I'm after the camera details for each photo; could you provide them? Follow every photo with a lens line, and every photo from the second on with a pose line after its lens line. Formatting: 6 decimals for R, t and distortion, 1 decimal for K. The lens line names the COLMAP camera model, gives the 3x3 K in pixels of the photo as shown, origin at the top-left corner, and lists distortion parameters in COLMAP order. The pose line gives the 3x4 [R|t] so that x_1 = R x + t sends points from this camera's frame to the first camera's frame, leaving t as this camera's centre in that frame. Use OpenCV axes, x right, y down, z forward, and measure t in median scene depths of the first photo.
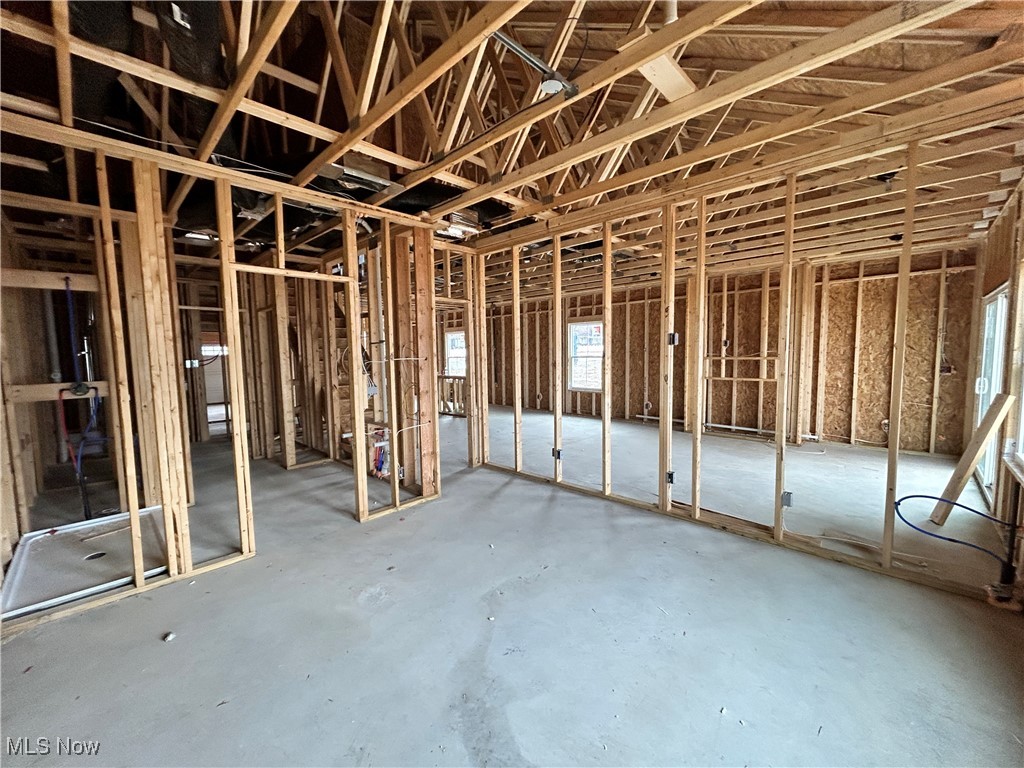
lens RADIAL K [[412.6, 0, 516.3], [0, 412.6, 384.2], [0, 0, 1]] dist [0.004267, 0.000380]
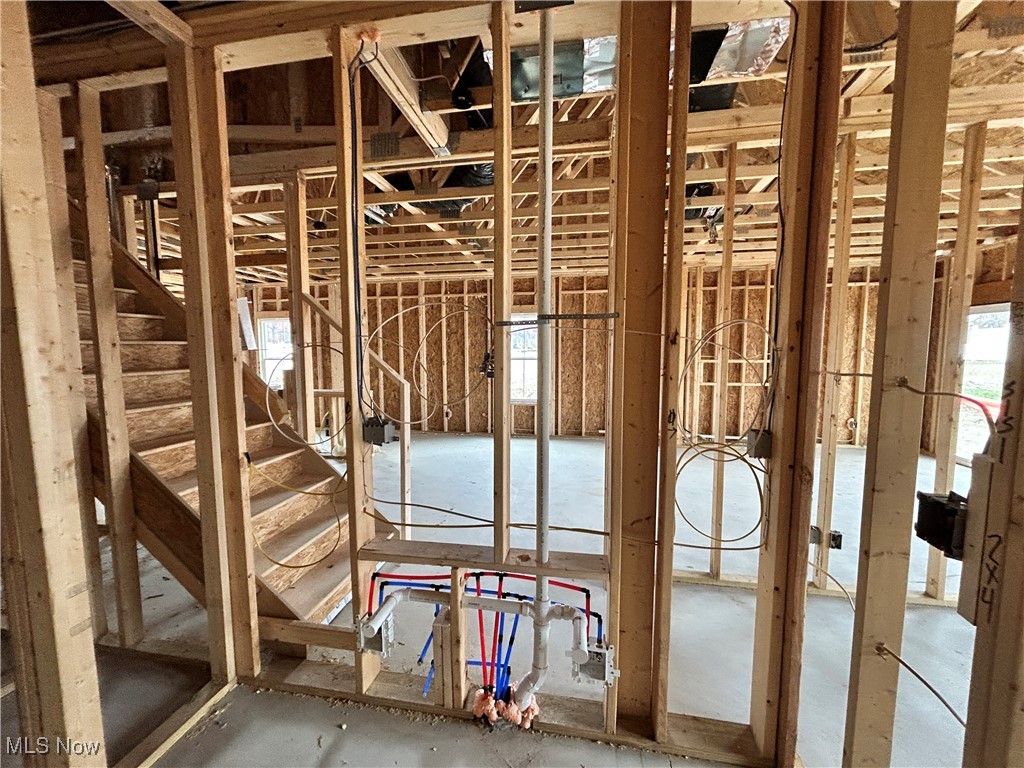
lens RADIAL K [[412.6, 0, 508.4], [0, 412.6, 384.8], [0, 0, 1]] dist [0.004267, 0.000380]
pose [[0.835158, -0.033363, 0.548997, -0.256634], [0.033591, 0.999389, 0.009633, -0.024531], [-0.548983, 0.010396, 0.835769, 0.347957]]
